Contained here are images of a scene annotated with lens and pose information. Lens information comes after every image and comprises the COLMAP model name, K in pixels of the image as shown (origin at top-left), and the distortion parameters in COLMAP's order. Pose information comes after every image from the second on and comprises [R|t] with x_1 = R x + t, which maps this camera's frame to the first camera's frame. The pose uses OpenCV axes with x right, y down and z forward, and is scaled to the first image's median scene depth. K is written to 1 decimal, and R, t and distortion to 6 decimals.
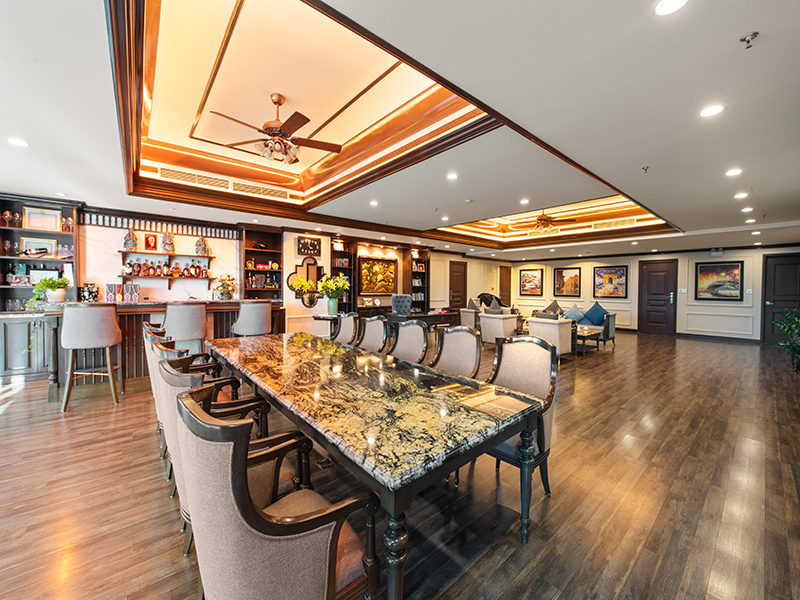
lens RADIAL K [[315.3, 0, 400.0], [0, 315.3, 289.3], [0, 0, 1]] dist [-0.004176, -0.000477]
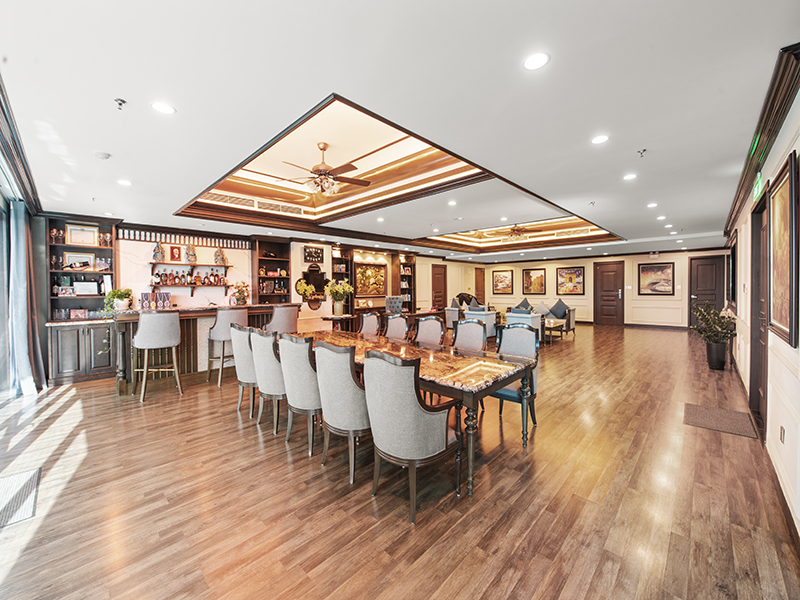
lens RADIAL K [[321.4, 0, 399.7], [0, 321.4, 290.7], [0, 0, 1]] dist [0.000796, 0.000082]
pose [[0.994770, -0.020312, 0.100104, -0.100815], [0.019950, 0.999790, 0.004611, -0.008332], [-0.100176, -0.002590, 0.994966, -0.150854]]
